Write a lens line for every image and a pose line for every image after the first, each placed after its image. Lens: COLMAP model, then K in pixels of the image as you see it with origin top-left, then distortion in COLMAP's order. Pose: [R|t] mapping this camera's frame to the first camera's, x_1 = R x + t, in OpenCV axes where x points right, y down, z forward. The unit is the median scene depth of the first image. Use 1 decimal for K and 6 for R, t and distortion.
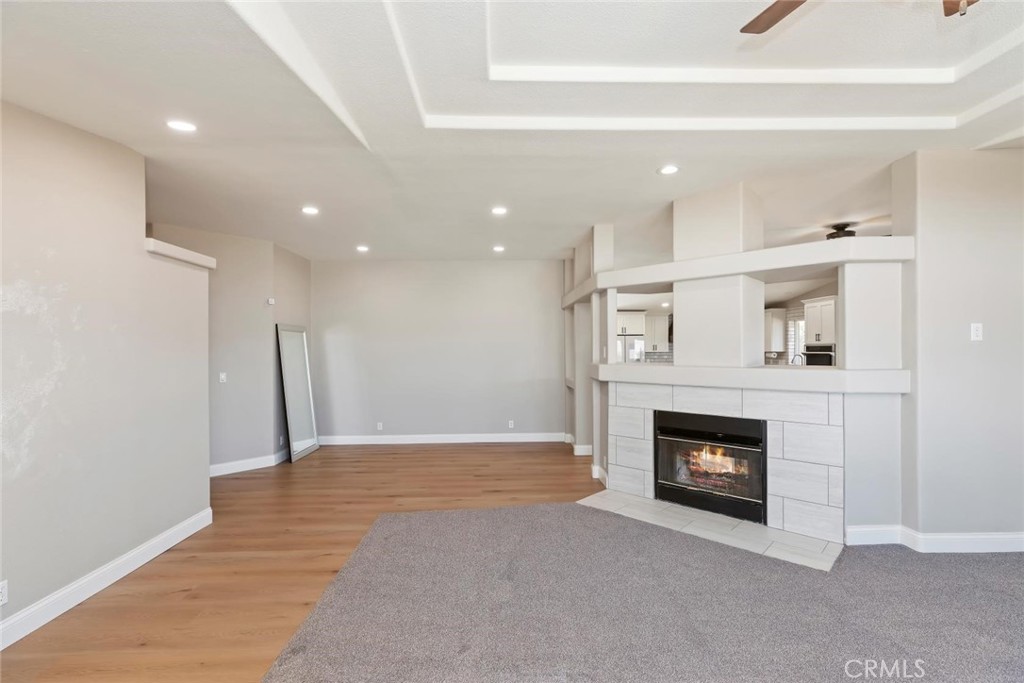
lens RADIAL K [[460.6, 0, 512.4], [0, 460.6, 347.8], [0, 0, 1]] dist [0.007087, -0.000600]
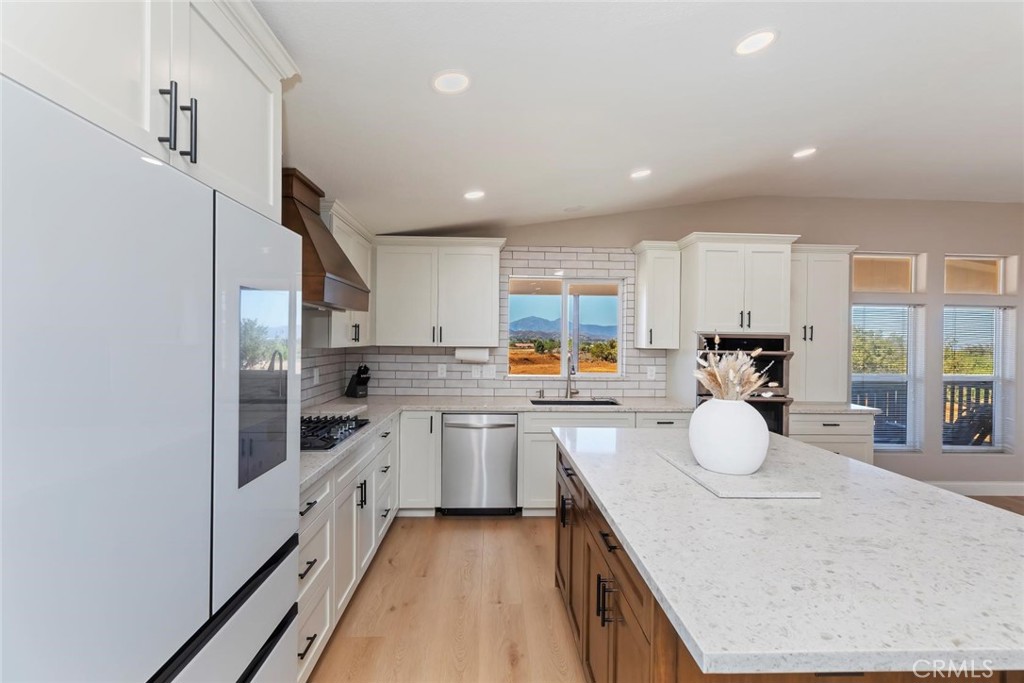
lens RADIAL K [[460.6, 0, 507.4], [0, 460.6, 339.8], [0, 0, 1]] dist [0.007087, -0.000600]
pose [[-0.009438, -0.000990, 0.999955, 0.165306], [-0.020968, 0.999780, 0.000792, 0.001931], [-0.999736, -0.020960, -0.009457, 1.008160]]
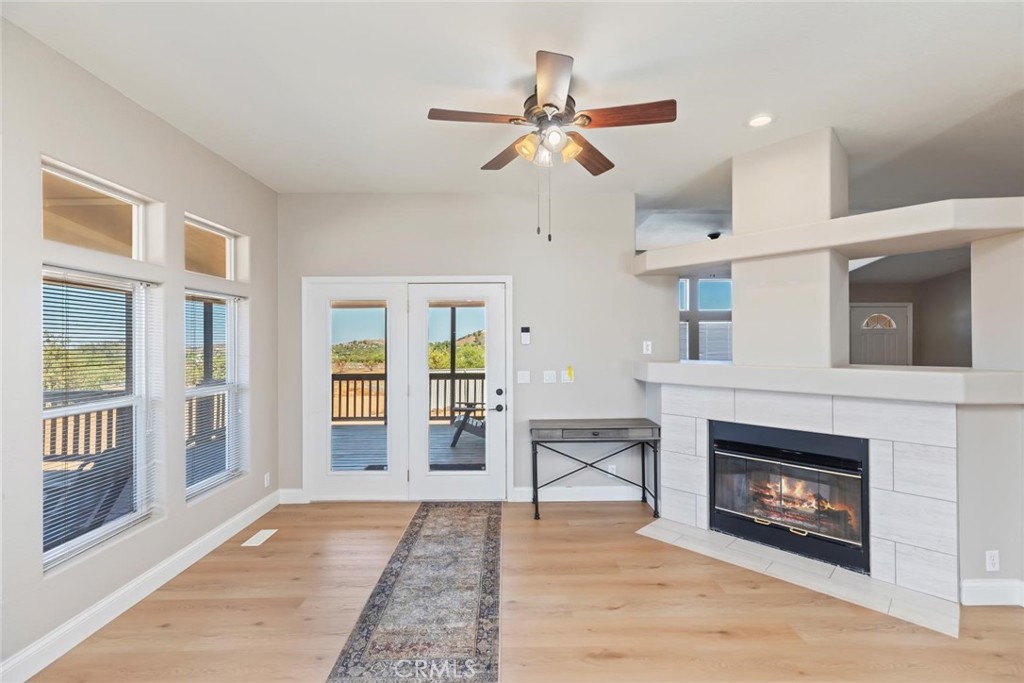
lens RADIAL K [[460.6, 0, 512.9], [0, 460.6, 338.5], [0, 0, 1]] dist [0.007087, -0.000600]
pose [[-0.999547, 0.007847, 0.029039, 0.391631], [0.007570, 0.999925, -0.009636, -0.001871], [-0.029112, -0.009412, -0.999532, 0.785240]]
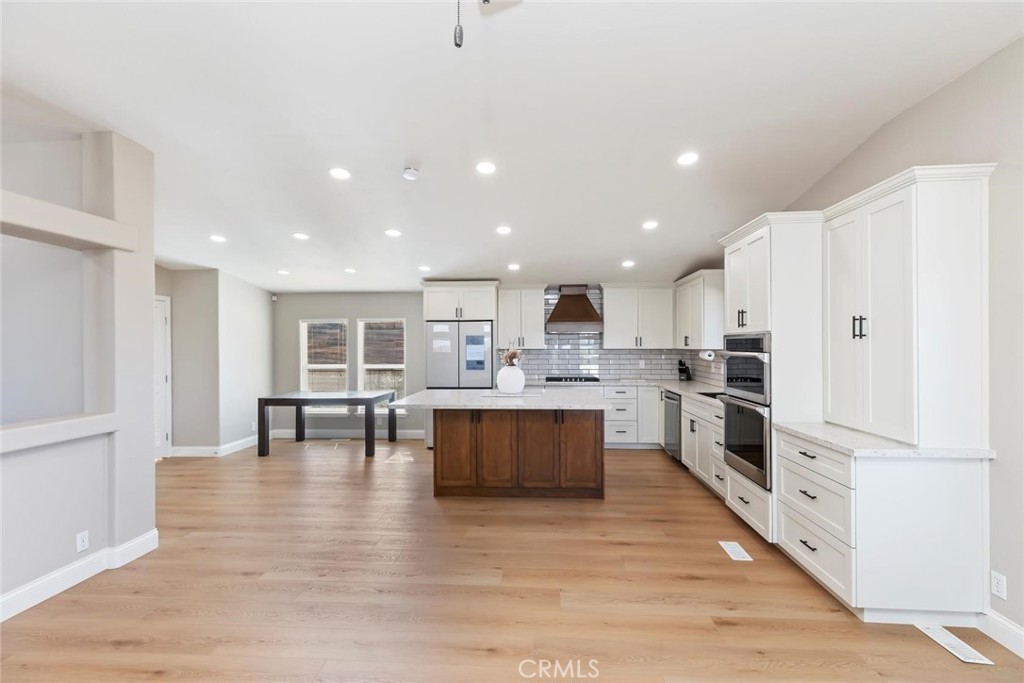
lens RADIAL K [[460.6, 0, 515.8], [0, 460.6, 343.2], [0, 0, 1]] dist [0.007087, -0.000600]
pose [[0.995408, -0.001266, -0.095718, 0.399349], [0.001620, 0.999992, 0.003617, -0.001063], [0.095713, -0.003755, 0.995402, 0.444082]]
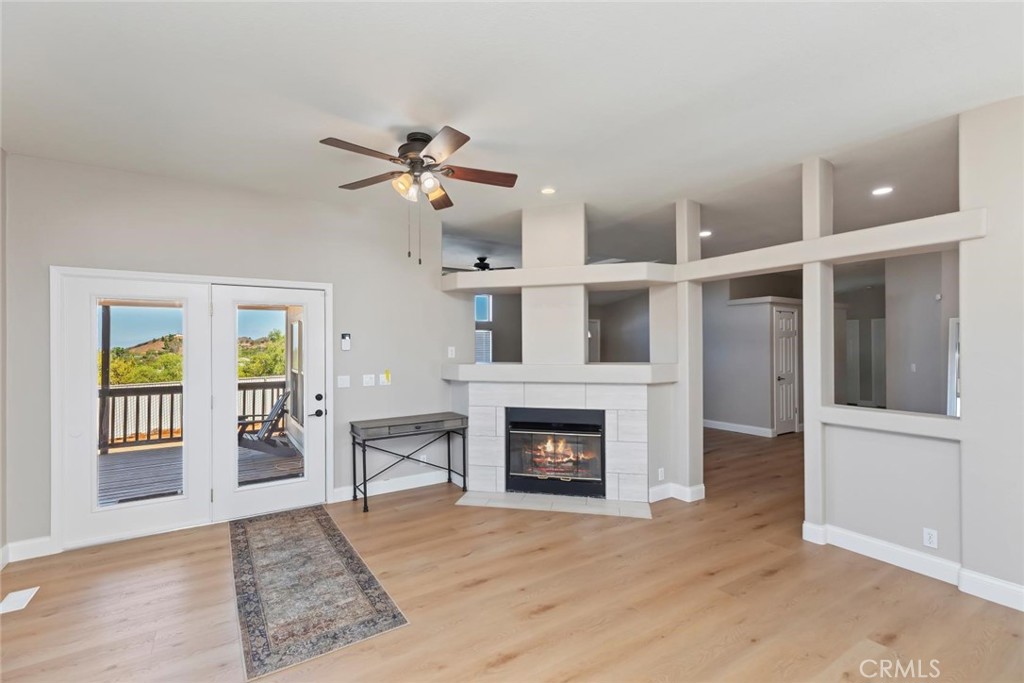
lens RADIAL K [[460.6, 0, 511.8], [0, 460.6, 344.1], [0, 0, 1]] dist [0.007087, -0.000600]
pose [[-0.859617, 0.007258, -0.510887, 0.482455], [0.011839, 0.999914, -0.005714, -0.002079], [0.510802, -0.010960, -0.859629, 0.826225]]
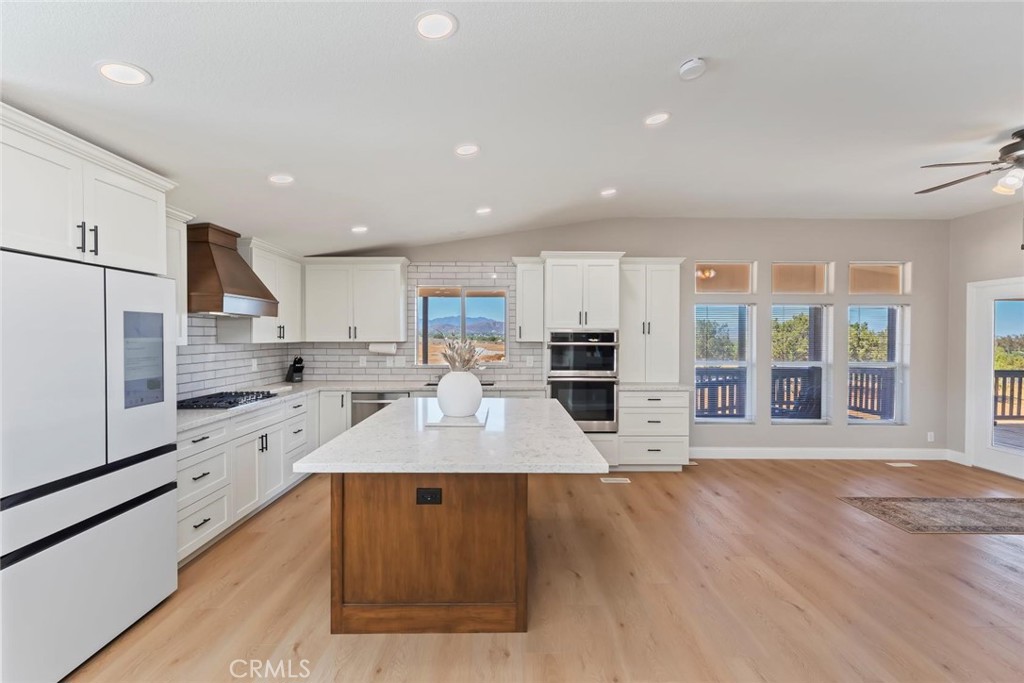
lens RADIAL K [[460.6, 0, 510.2], [0, 460.6, 340.2], [0, 0, 1]] dist [0.007087, -0.000600]
pose [[0.024673, -0.008830, 0.999657, 0.053770], [-0.009379, 0.999915, 0.009064, 0.001073], [-0.999652, -0.009600, 0.024588, 0.876363]]
